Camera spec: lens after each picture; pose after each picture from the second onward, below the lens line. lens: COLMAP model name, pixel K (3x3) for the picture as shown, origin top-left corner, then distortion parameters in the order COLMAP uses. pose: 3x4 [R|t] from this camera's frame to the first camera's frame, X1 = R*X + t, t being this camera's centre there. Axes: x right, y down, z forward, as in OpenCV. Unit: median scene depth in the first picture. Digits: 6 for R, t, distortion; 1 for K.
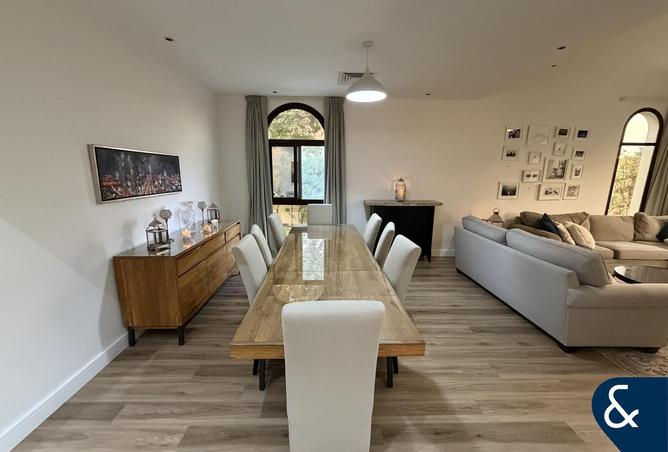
lens RADIAL K [[265.3, 0, 329.7], [0, 265.3, 226.8], [0, 0, 1]] dist [-0.009005, 0.000803]
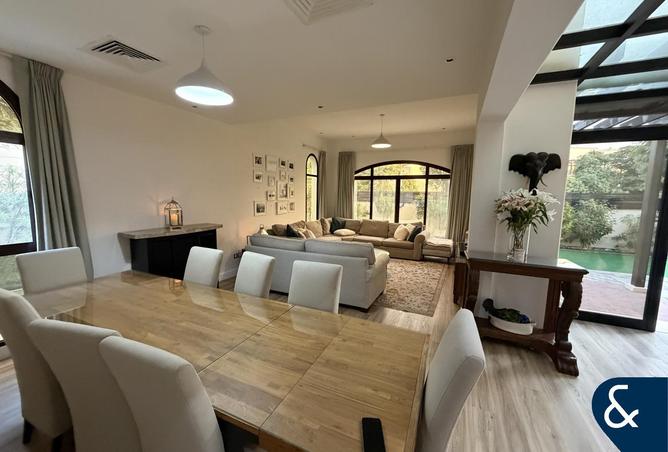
lens RADIAL K [[265.3, 0, 329.4], [0, 265.3, 225.0], [0, 0, 1]] dist [-0.009005, 0.000803]
pose [[0.440679, -0.103942, 0.891627, -0.238607], [0.178837, 0.983528, 0.026266, -0.042682], [-0.879670, 0.147881, 0.452009, 0.224691]]
